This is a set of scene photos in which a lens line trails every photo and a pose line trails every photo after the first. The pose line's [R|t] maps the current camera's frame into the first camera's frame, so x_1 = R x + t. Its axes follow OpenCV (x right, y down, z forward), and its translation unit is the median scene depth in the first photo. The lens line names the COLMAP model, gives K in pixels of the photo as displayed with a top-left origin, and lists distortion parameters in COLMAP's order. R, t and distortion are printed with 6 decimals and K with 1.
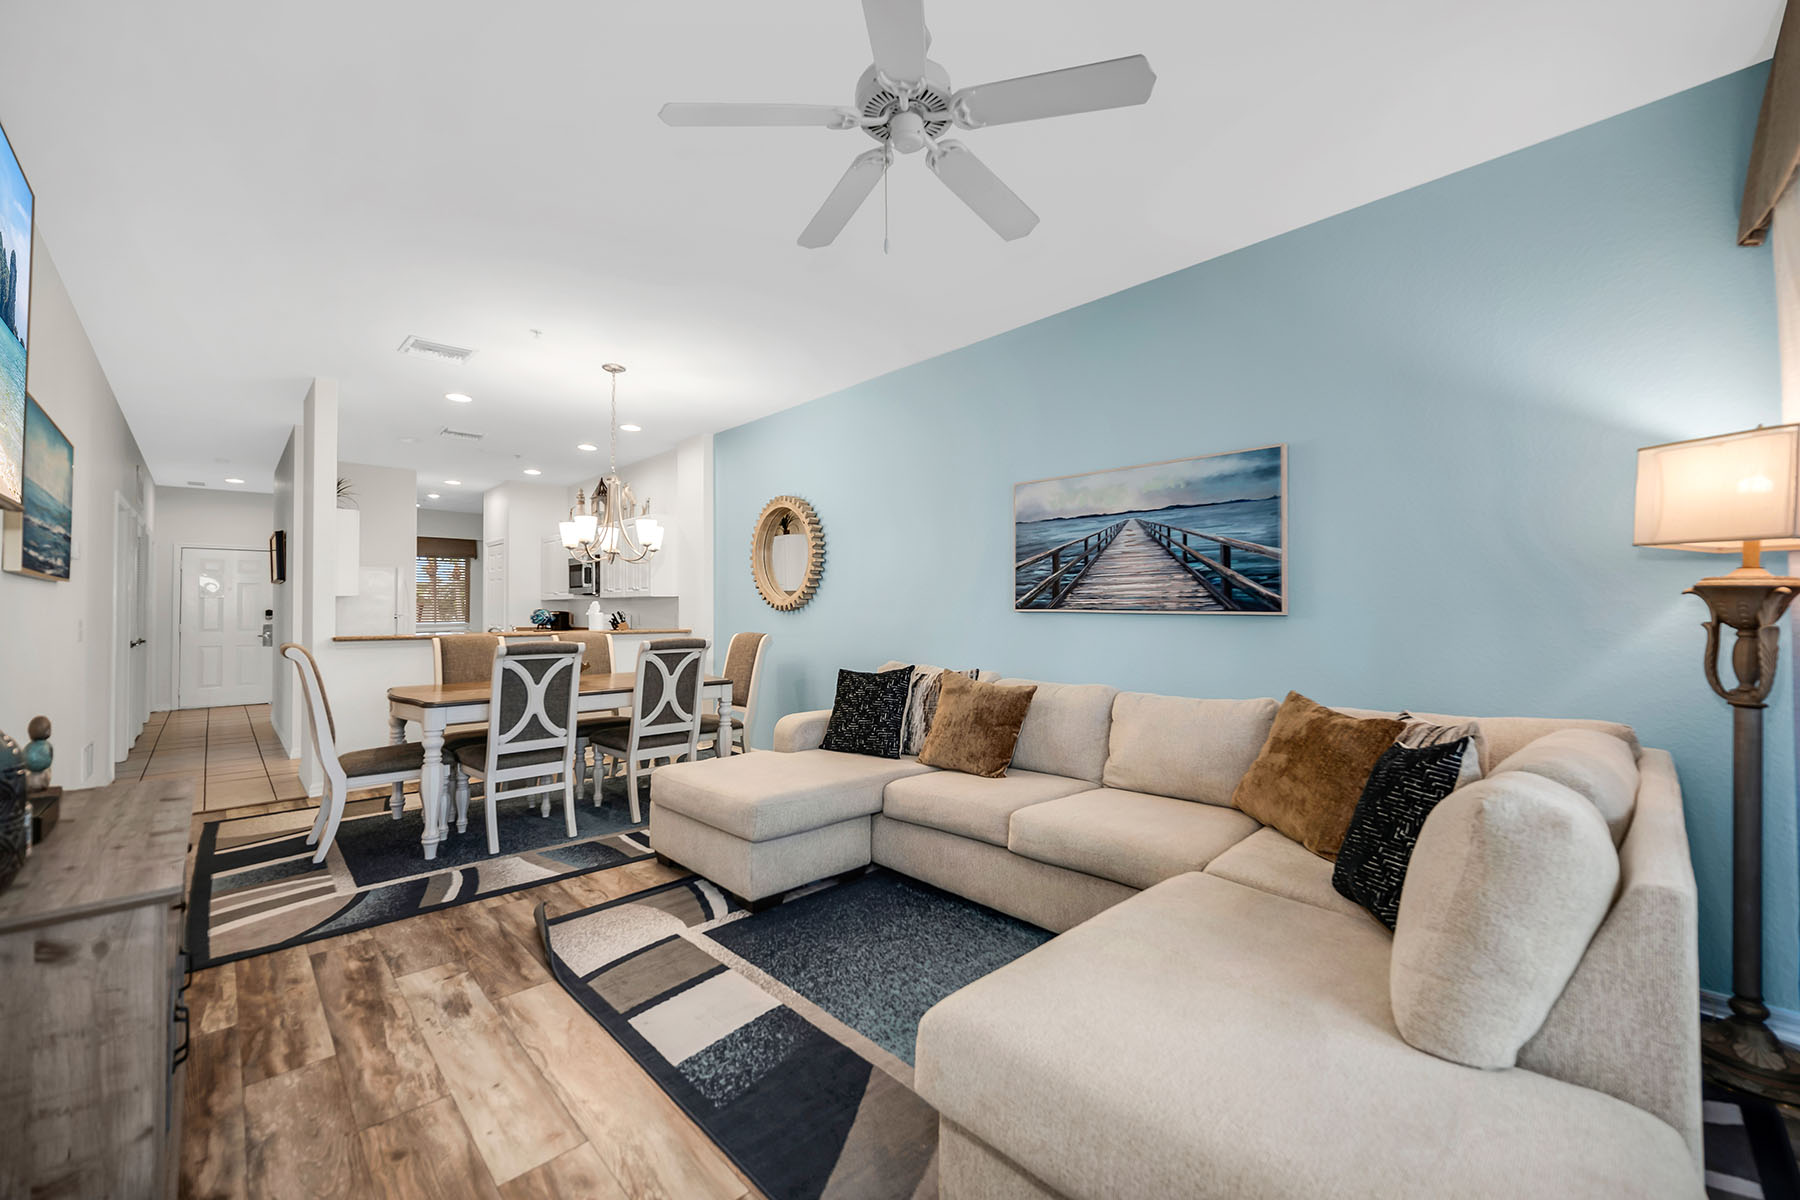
lens RADIAL K [[715.3, 0, 902.1], [0, 715.3, 595.0], [0, 0, 1]] dist [-0.002108, -0.000093]
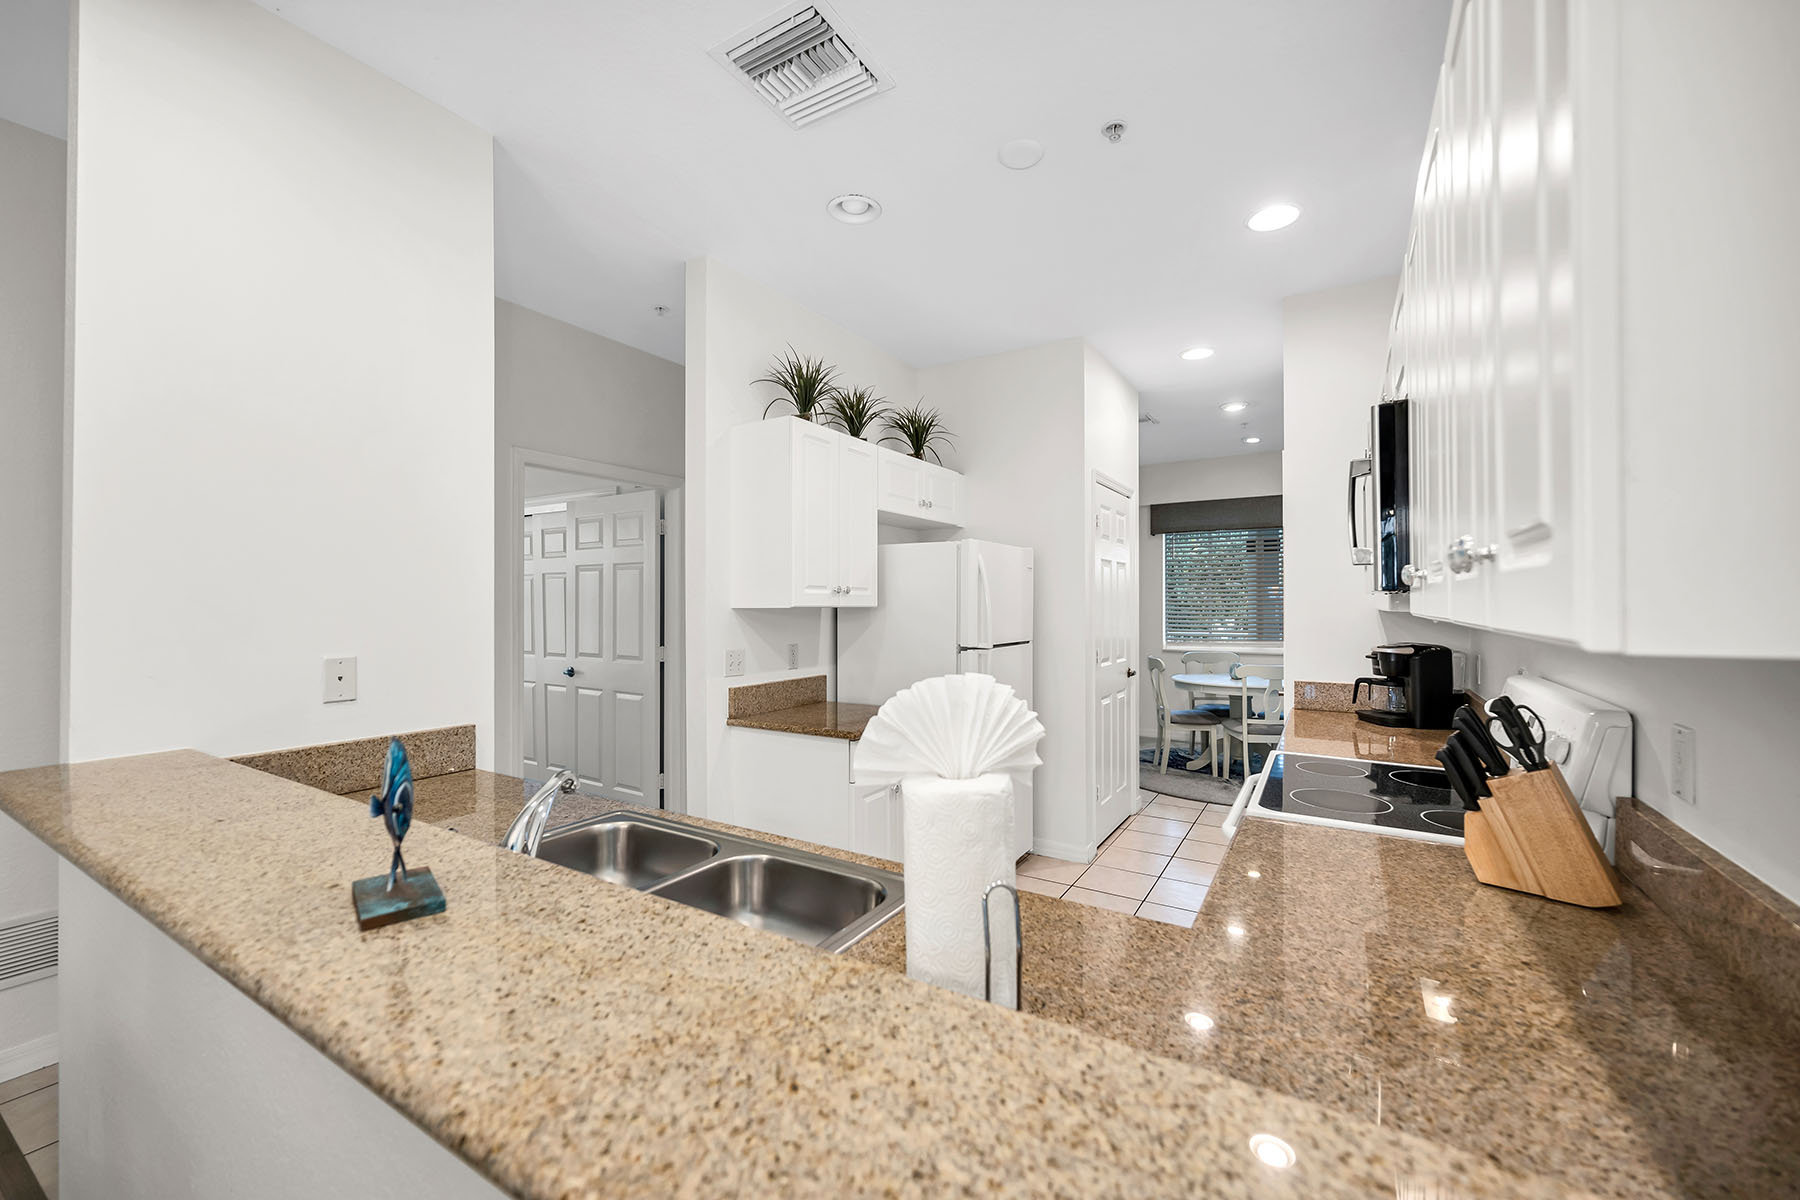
lens RADIAL K [[718.9, 0, 909.6], [0, 718.9, 601.5], [0, 0, 1]] dist [-0.000726, 0.000015]
pose [[0.261208, 0.003797, -0.965275, -0.570292], [0.016516, 0.999828, 0.008402, -0.008019], [0.965141, -0.018137, 0.261101, 1.747939]]
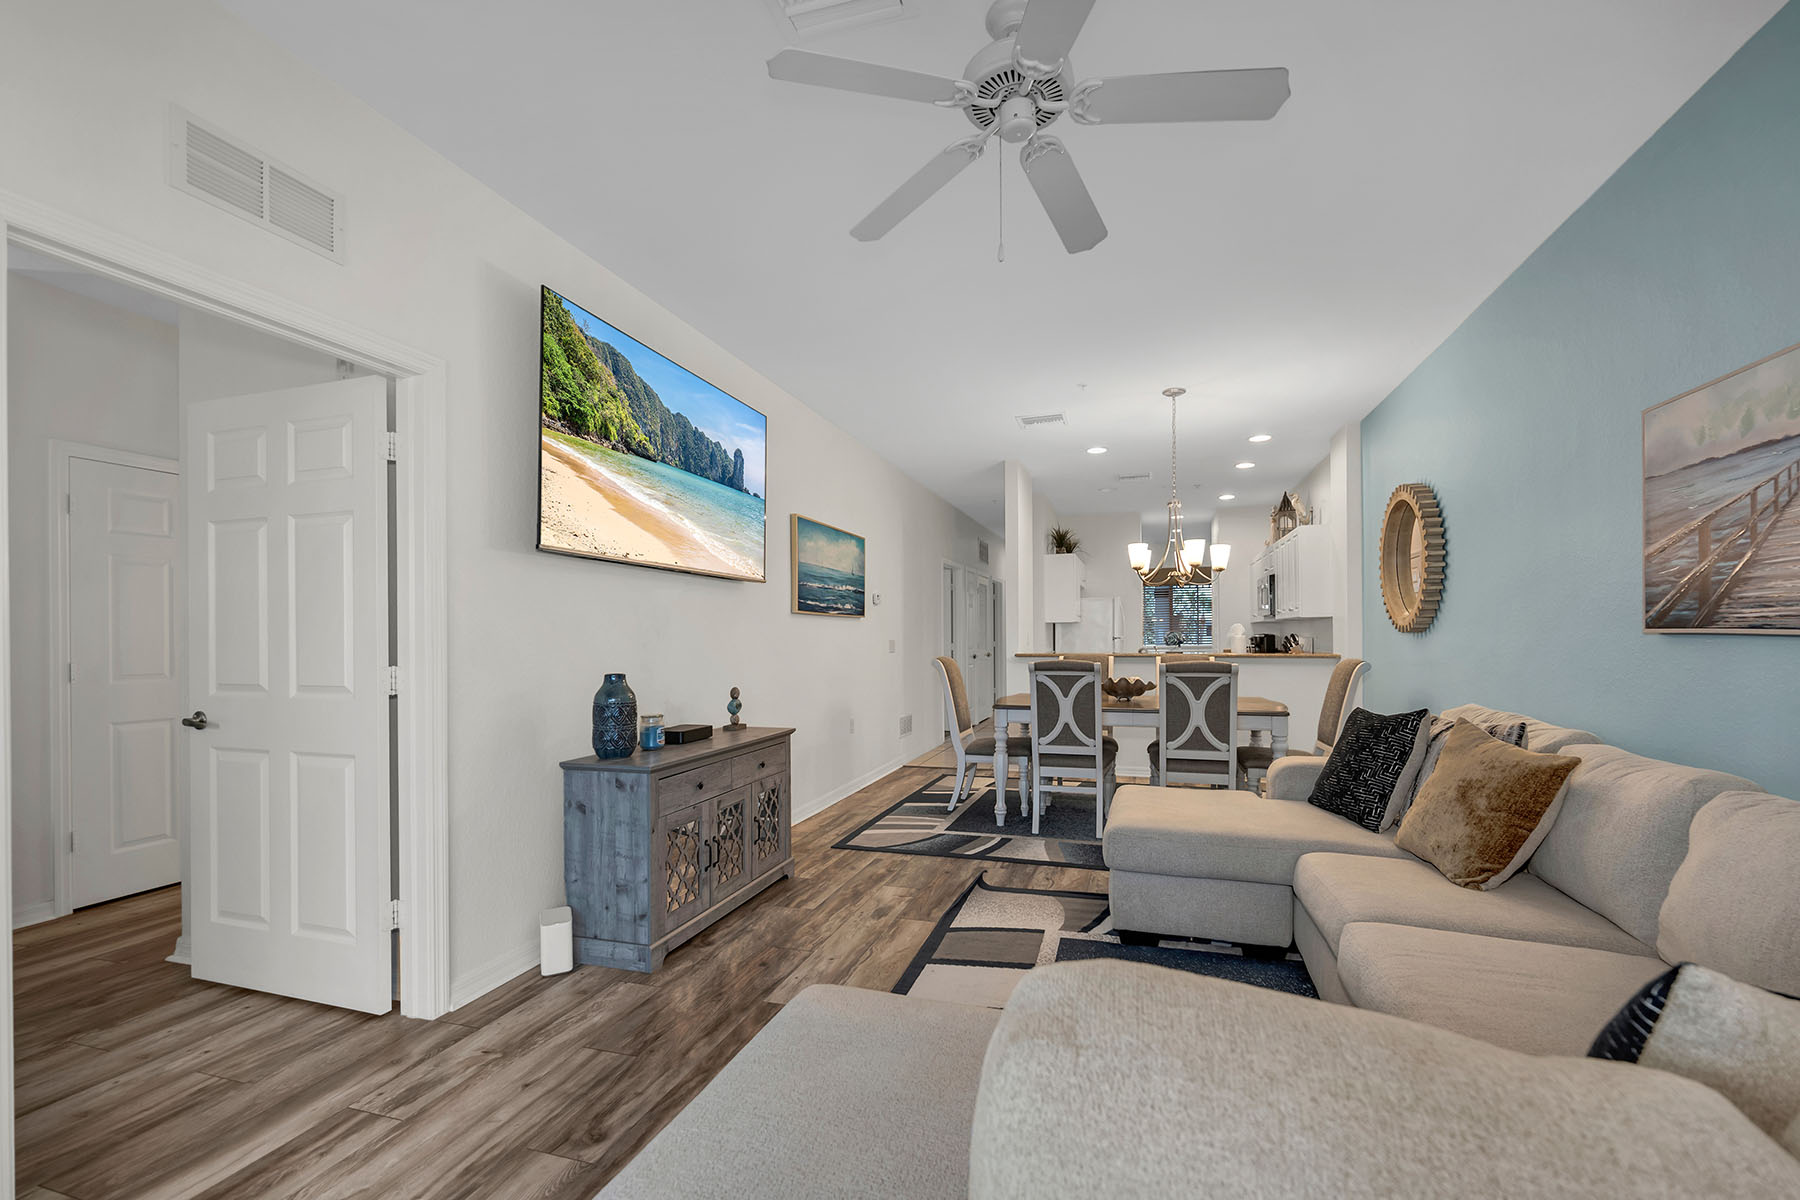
lens RADIAL K [[748.6, 0, 926.5], [0, 748.6, 636.0], [0, 0, 1]] dist [0.002199, 0.000211]
pose [[0.499891, 0.001031, -0.866088, 0.445275], [0.020341, 0.999709, 0.012931, 0.006983], [0.865850, -0.024081, 0.499725, 0.220308]]
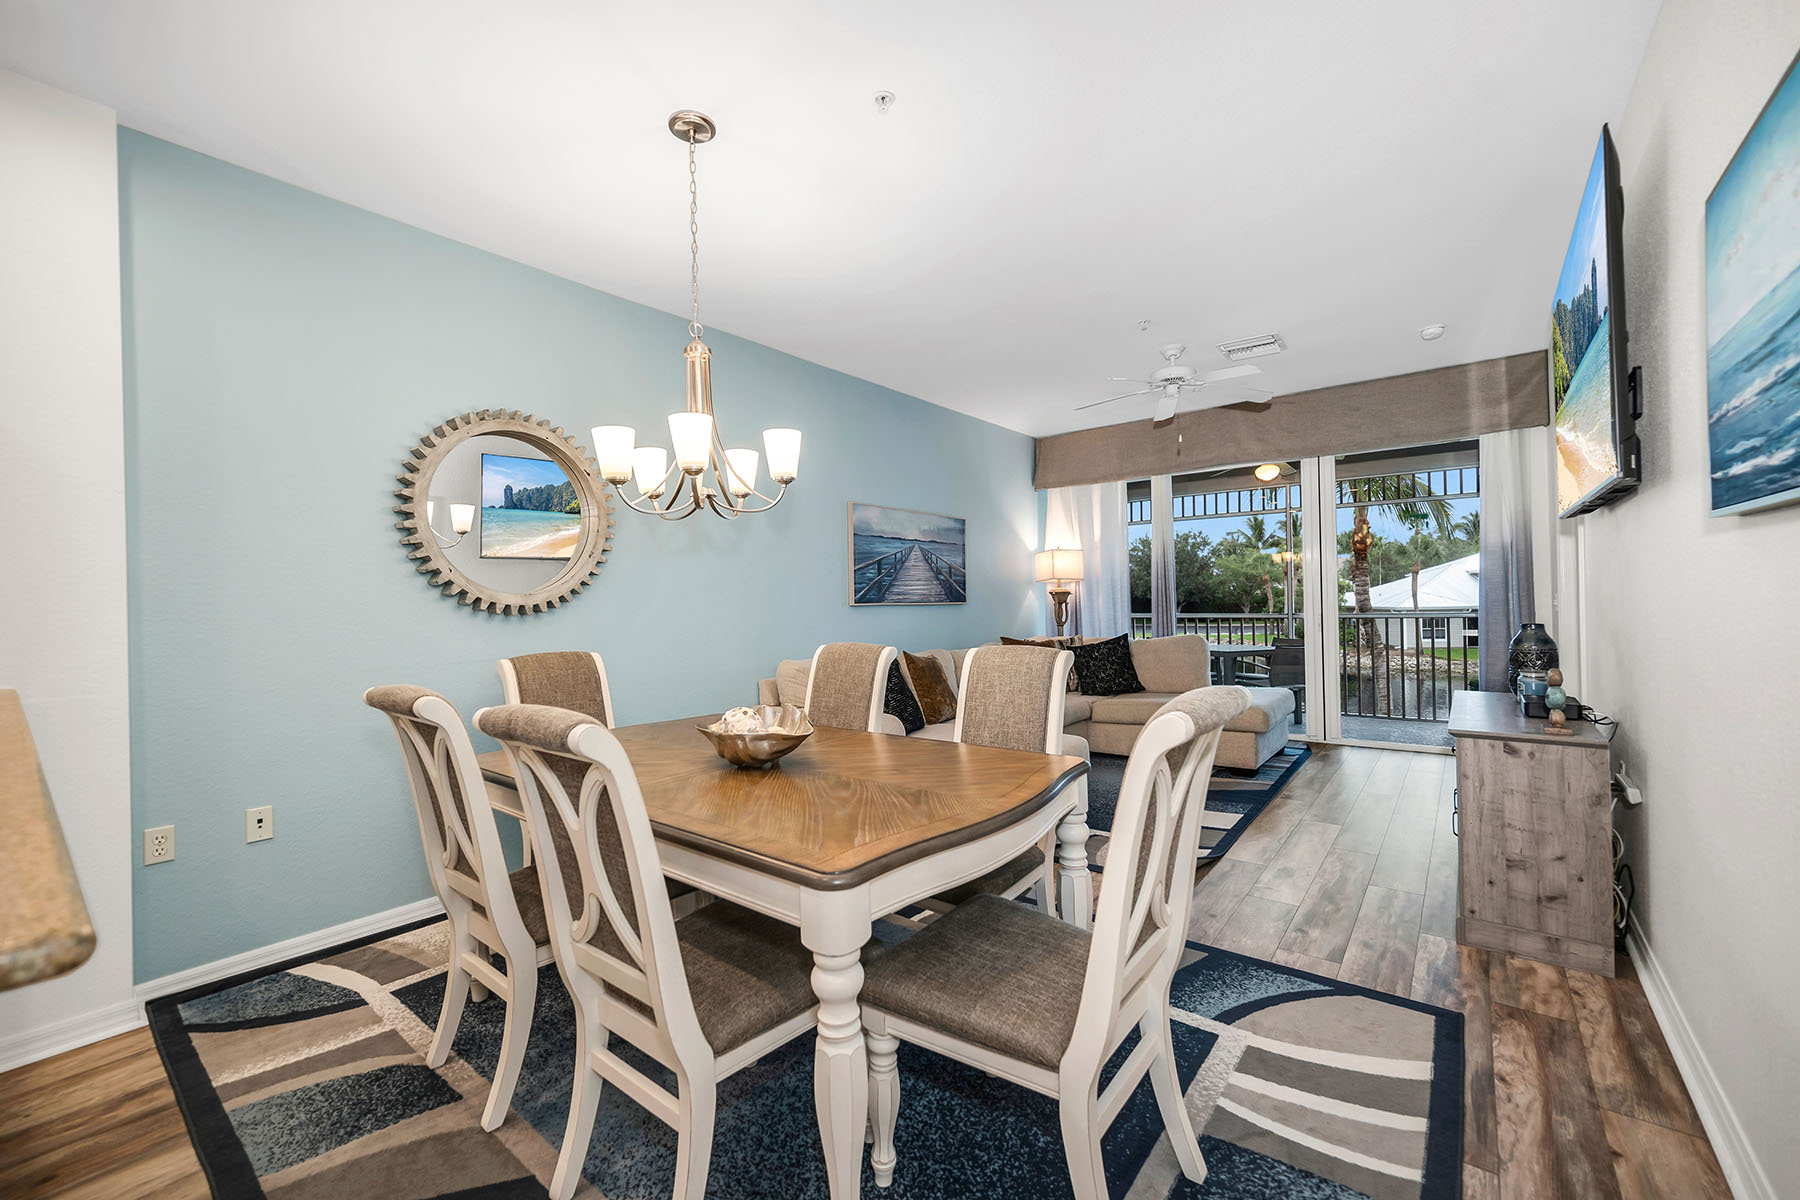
lens RADIAL K [[715.3, 0, 902.1], [0, 715.3, 595.0], [0, 0, 1]] dist [-0.002108, -0.000093]
pose [[-0.132636, 0.012803, 0.991082, -1.221837], [0.003801, 0.999916, -0.012409, 0.023855], [-0.991158, 0.002121, -0.132674, 1.225884]]
